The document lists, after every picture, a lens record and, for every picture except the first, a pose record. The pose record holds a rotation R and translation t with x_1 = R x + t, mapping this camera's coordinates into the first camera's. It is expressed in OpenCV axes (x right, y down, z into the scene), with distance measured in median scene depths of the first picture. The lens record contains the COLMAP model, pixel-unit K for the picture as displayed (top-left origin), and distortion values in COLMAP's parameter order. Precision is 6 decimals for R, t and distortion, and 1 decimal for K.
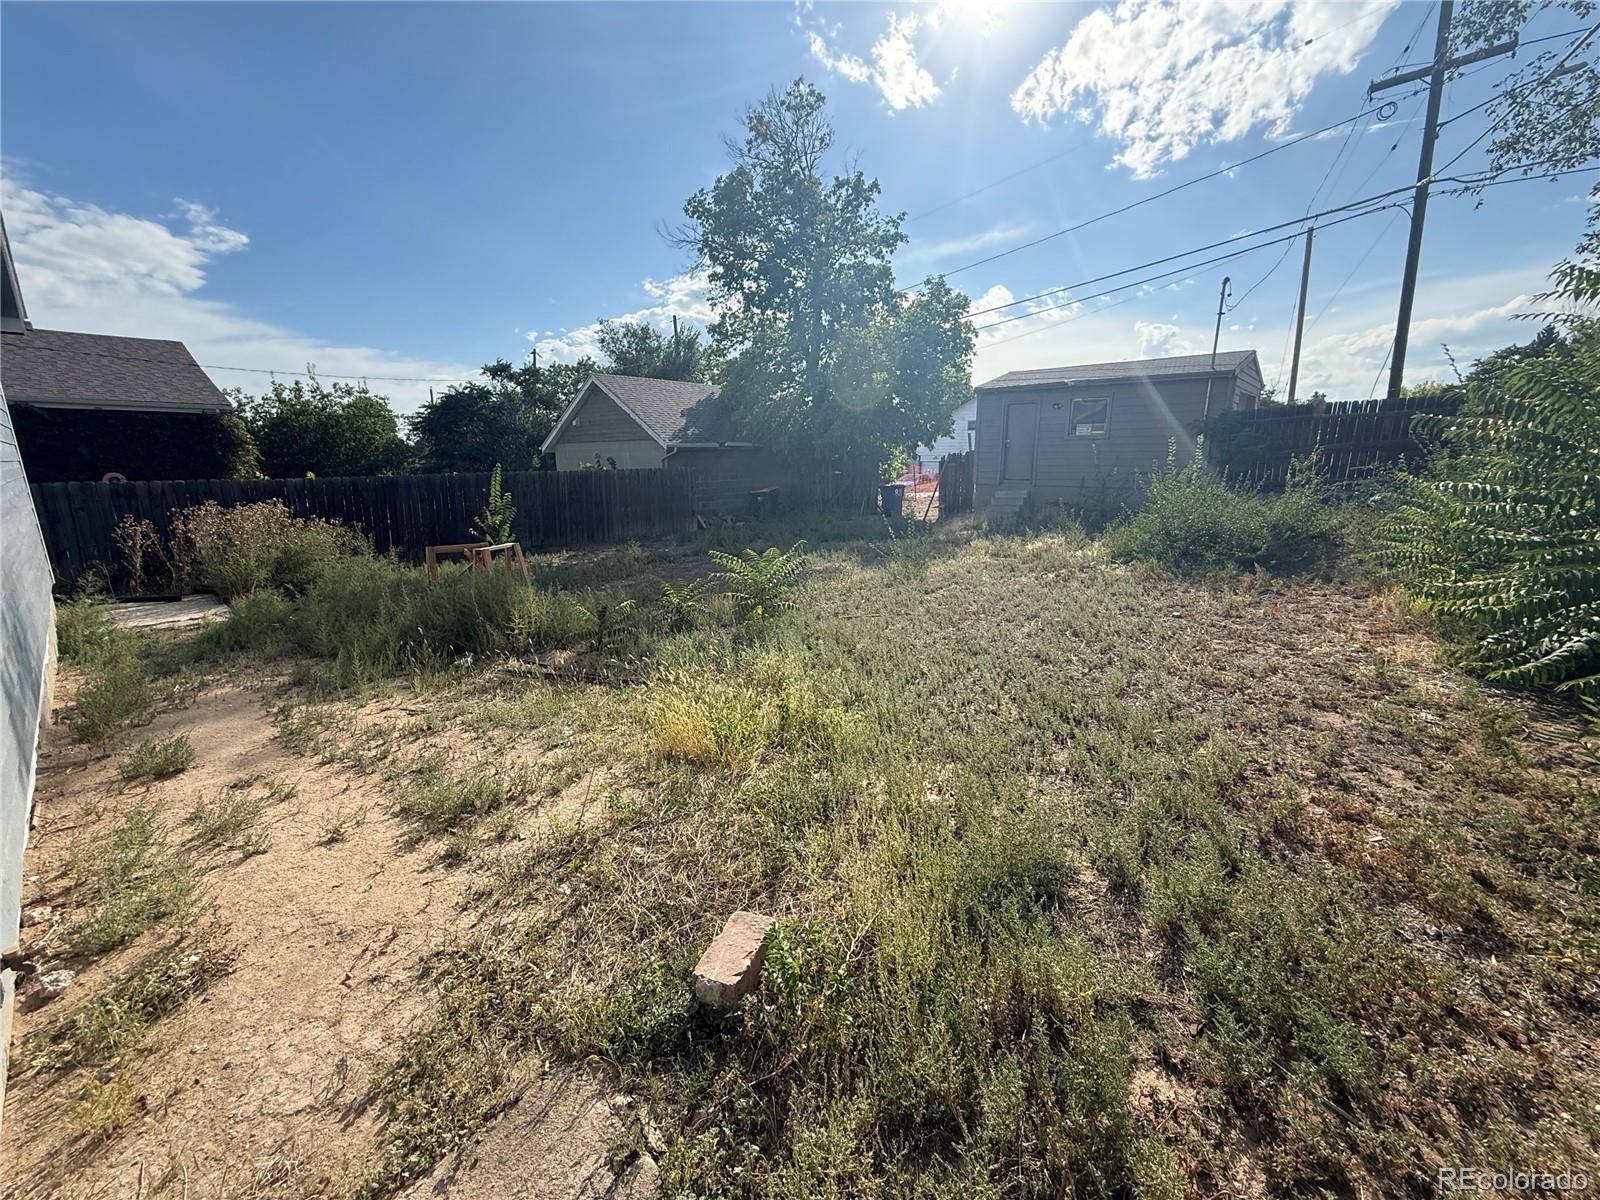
lens RADIAL K [[636.2, 0, 799.3], [0, 636.2, 600.0], [0, 0, 1]] dist [0.004147, 0.000567]
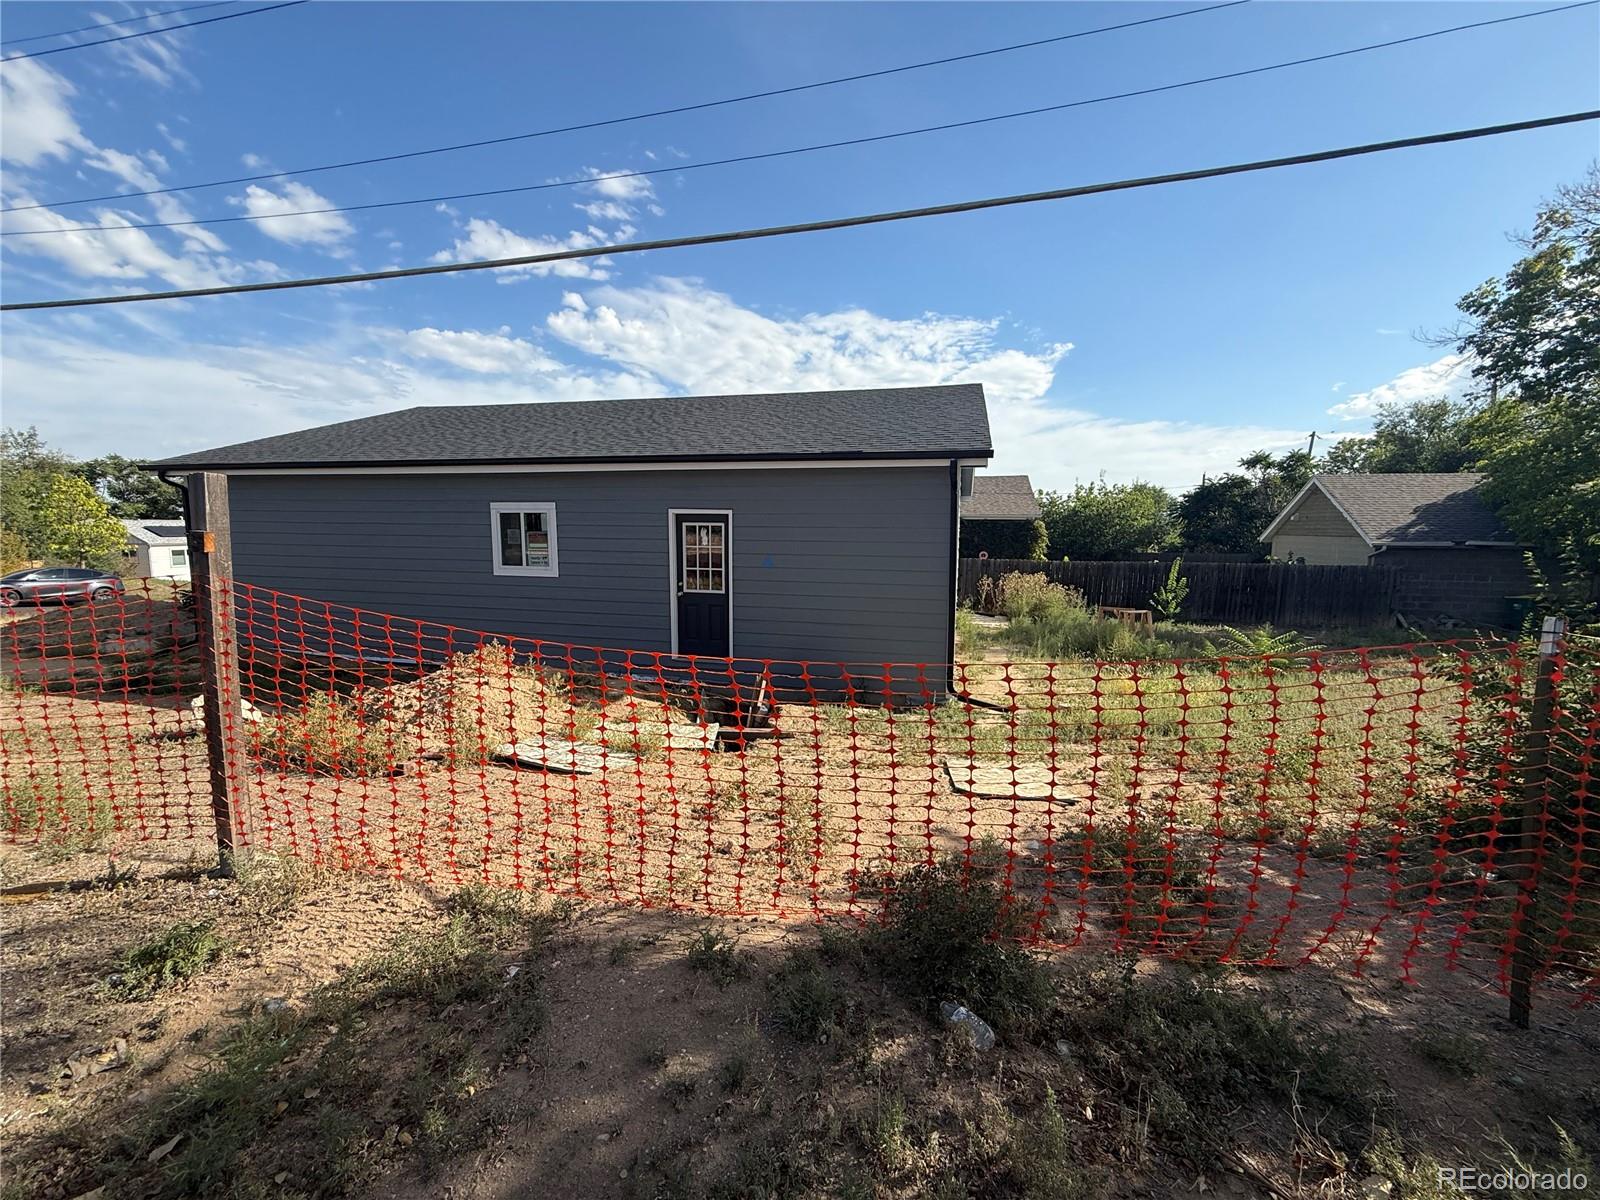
lens RADIAL K [[636.2, 0, 801.4], [0, 636.2, 595.5], [0, 0, 1]] dist [0.004147, 0.000567]
pose [[0.465580, 0.108356, -0.878347, 0.268862], [-0.207430, 0.978191, 0.010722, 0.019220], [0.860354, 0.177203, 0.477903, -0.265205]]
